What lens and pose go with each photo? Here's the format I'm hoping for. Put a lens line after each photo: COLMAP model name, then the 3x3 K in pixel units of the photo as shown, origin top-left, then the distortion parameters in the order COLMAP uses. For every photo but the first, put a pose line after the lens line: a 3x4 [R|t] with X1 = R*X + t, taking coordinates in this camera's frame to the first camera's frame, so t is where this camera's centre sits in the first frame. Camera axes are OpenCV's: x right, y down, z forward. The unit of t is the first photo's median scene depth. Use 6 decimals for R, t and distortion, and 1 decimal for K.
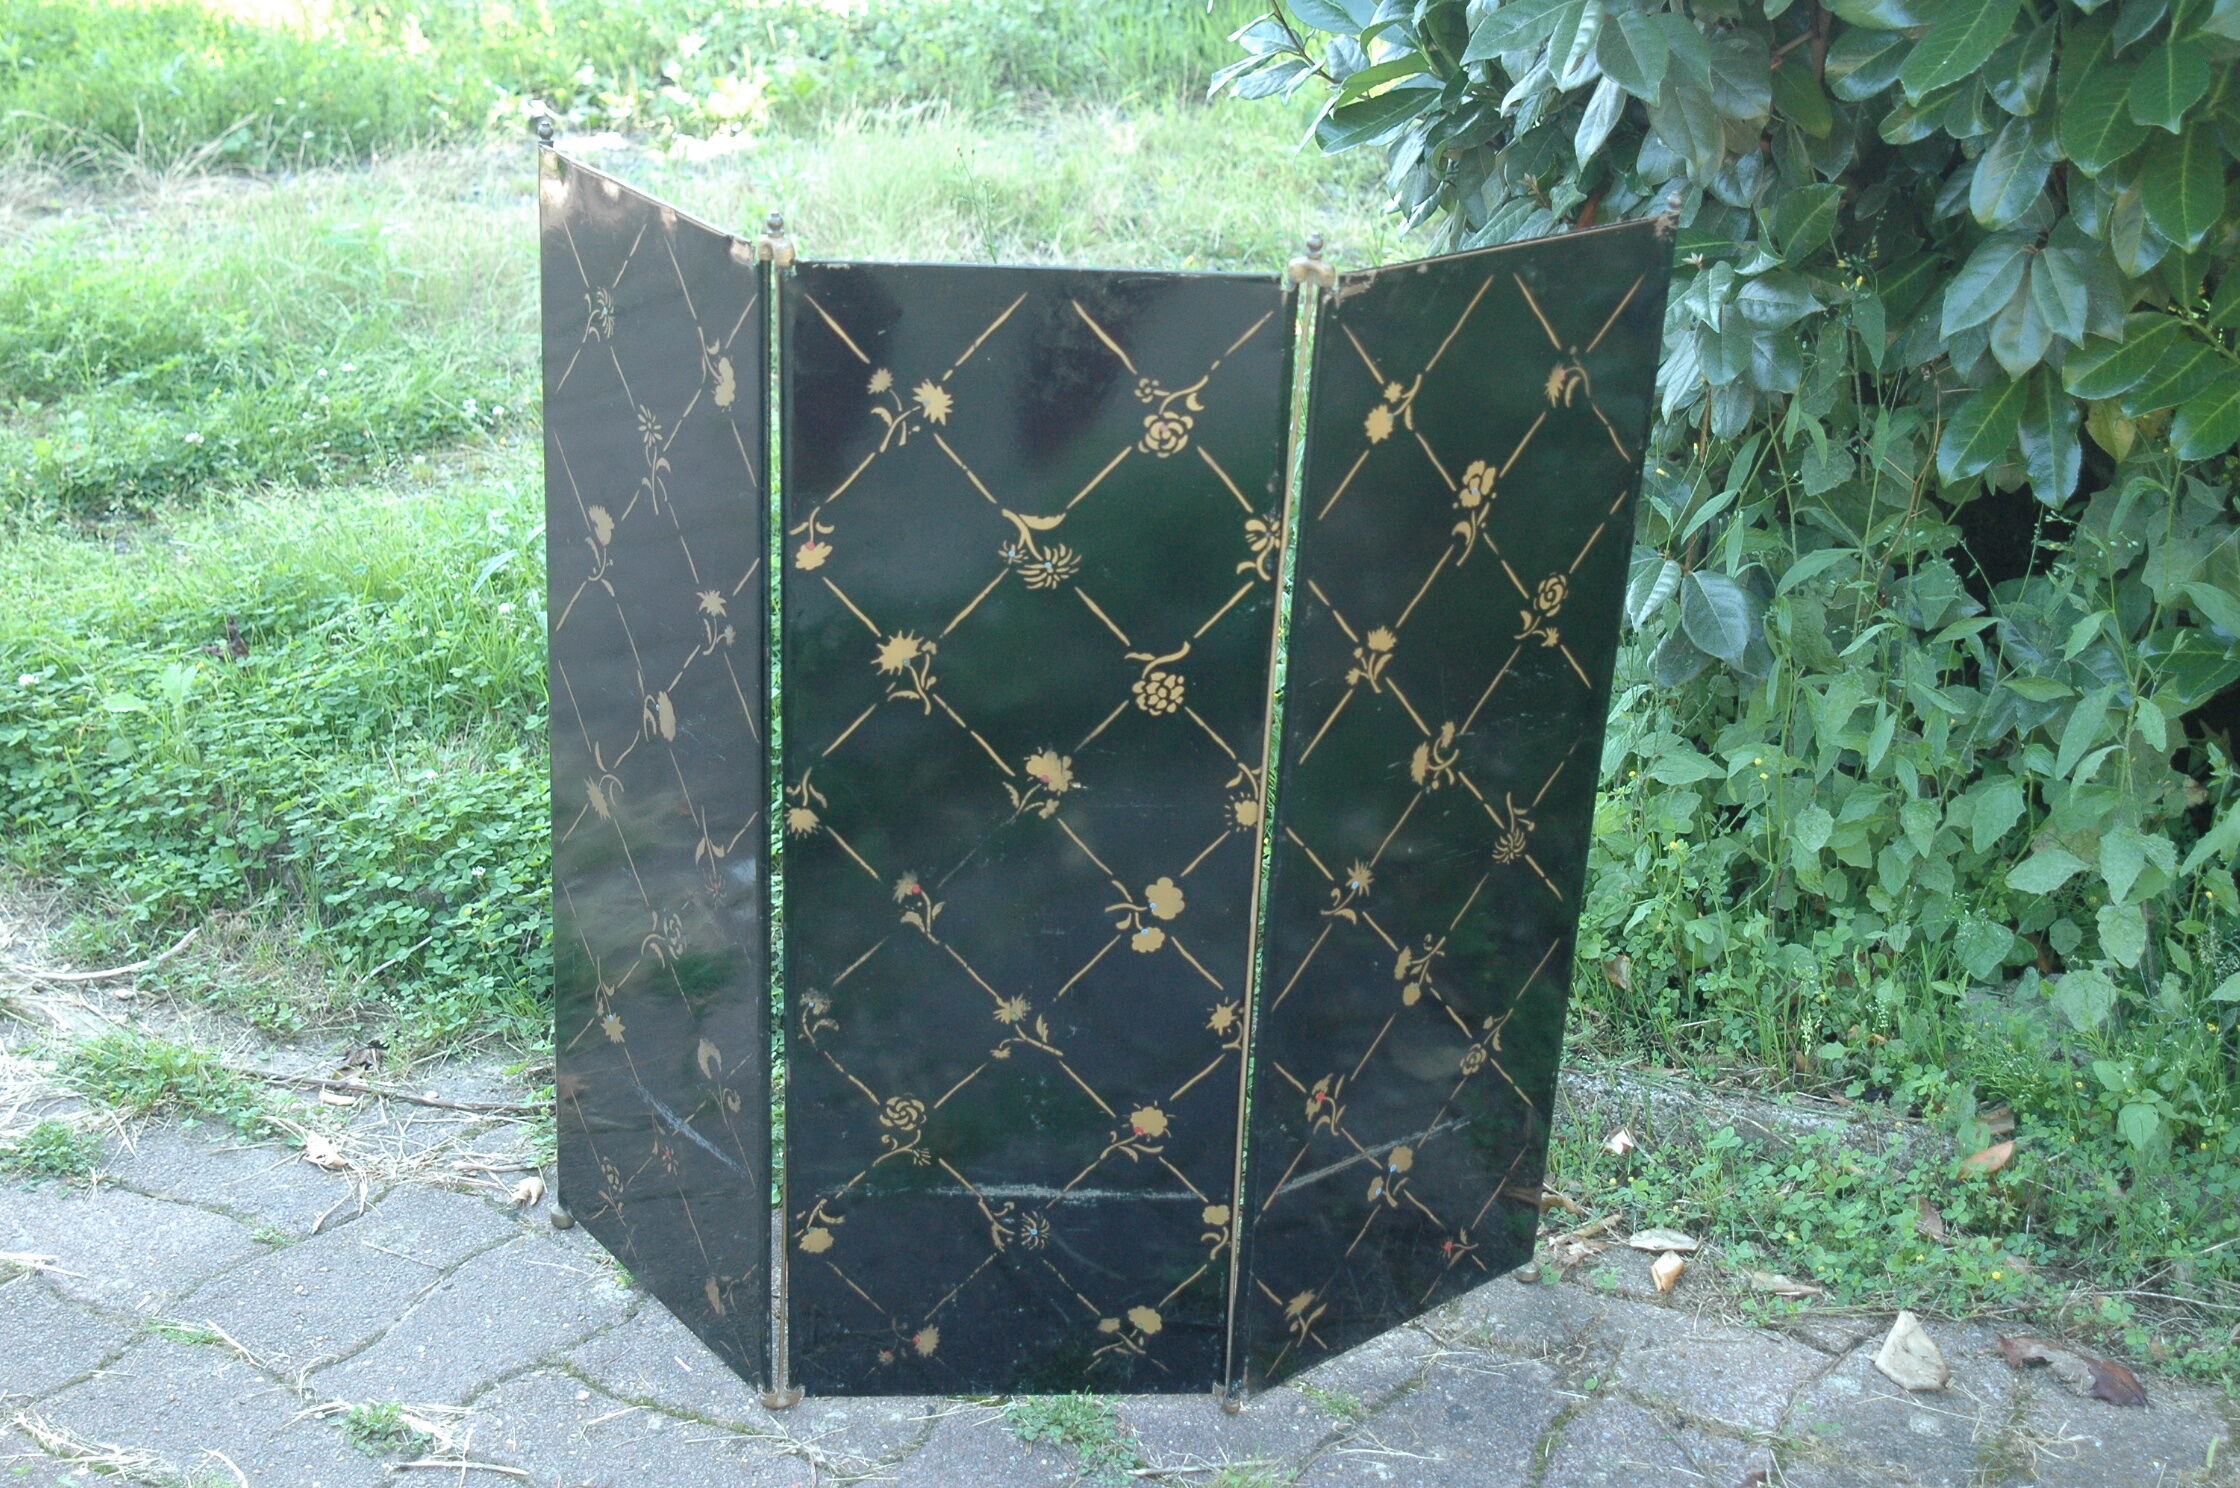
lens RADIAL K [[3188.0, 0, 1121.7], [0, 3188.0, 792.8], [0, 0, 1]] dist [-0.008635, -0.028206]
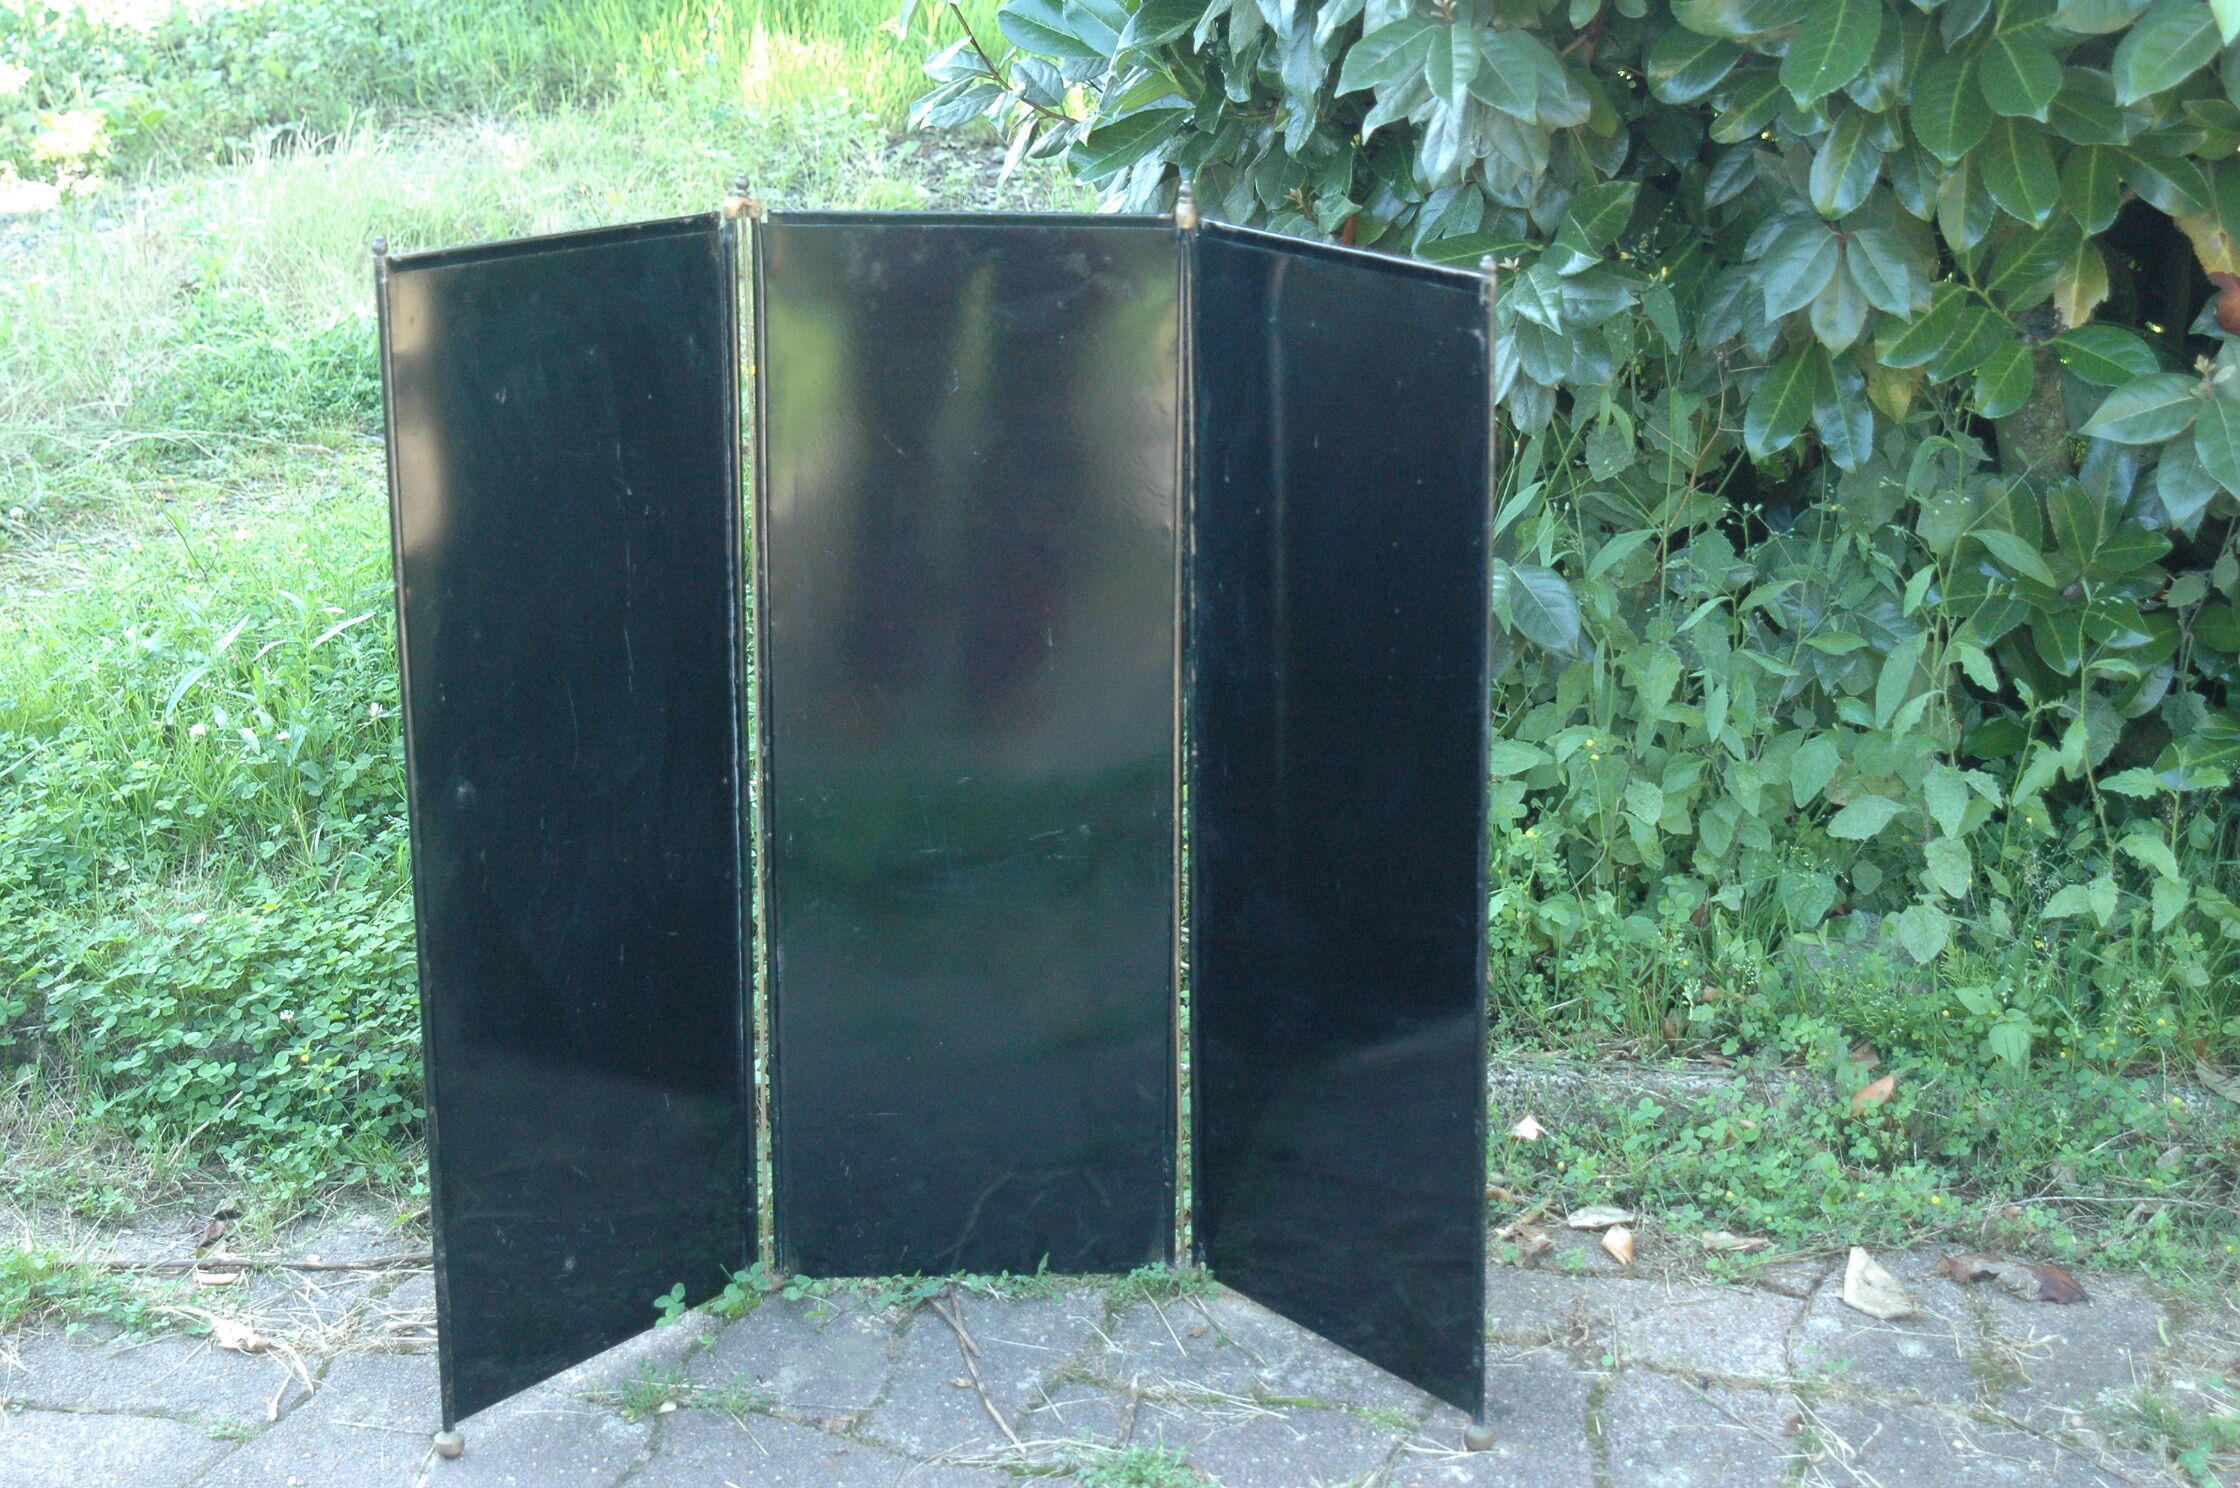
lens RADIAL K [[3507.9, 0, 1120.4], [0, 3507.9, 778.1], [0, 0, 1]] dist [0.001064, 0.105871]
pose [[0.958896, -0.113718, 0.259973, -0.249119], [0.115854, 0.993241, 0.007143, -0.025174], [-0.259028, 0.023270, 0.965589, -0.053866]]
